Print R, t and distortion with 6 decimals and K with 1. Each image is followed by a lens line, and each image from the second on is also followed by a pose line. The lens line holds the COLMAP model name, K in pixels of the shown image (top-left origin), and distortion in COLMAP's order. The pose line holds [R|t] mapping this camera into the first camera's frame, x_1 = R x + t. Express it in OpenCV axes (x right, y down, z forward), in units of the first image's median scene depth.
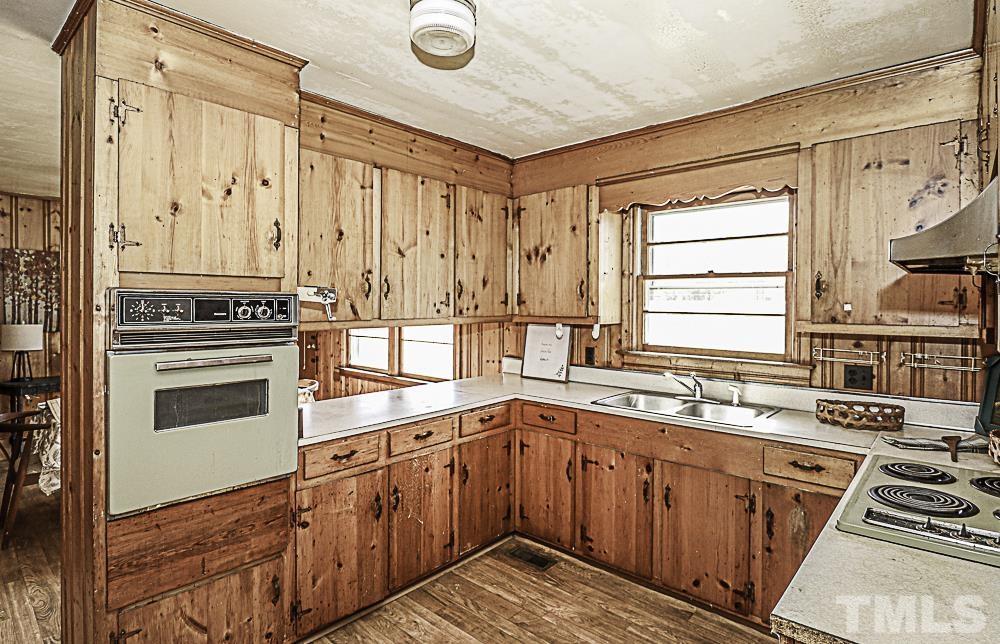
lens RADIAL K [[517.2, 0, 500.0], [0, 517.2, 322.0], [0, 0, 1]] dist [-0.002214, -0.000890]
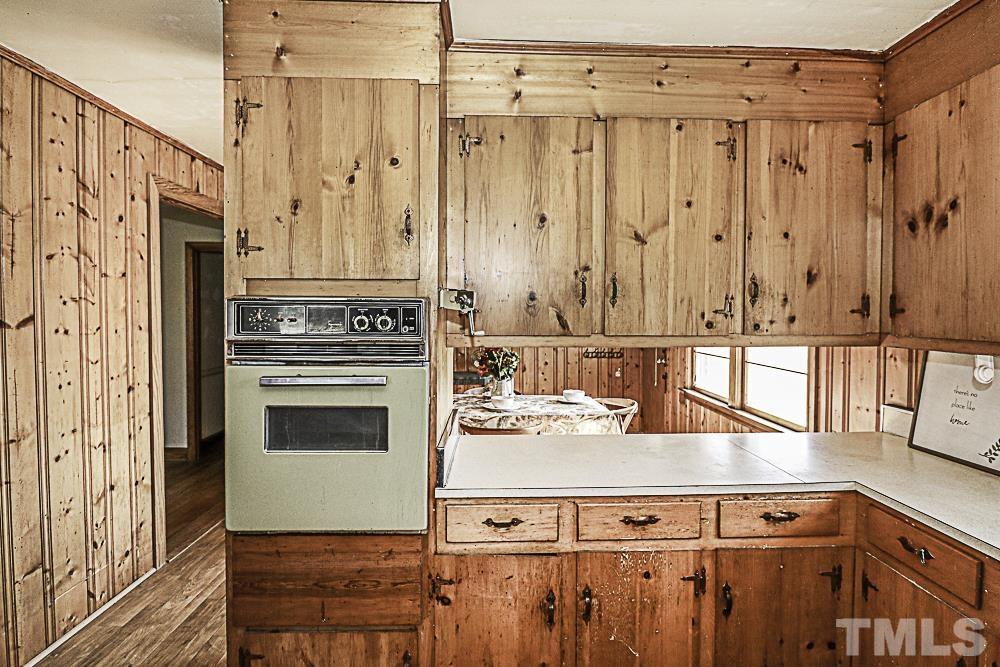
lens RADIAL K [[505.2, 0, 515.6], [0, 505.2, 327.1], [0, 0, 1]] dist [0.002004, -0.009702]
pose [[0.696234, 0.020424, -0.717524, 0.175064], [-0.027354, 0.999624, 0.001912, -0.014118], [0.717293, 0.018296, 0.696531, 0.426063]]
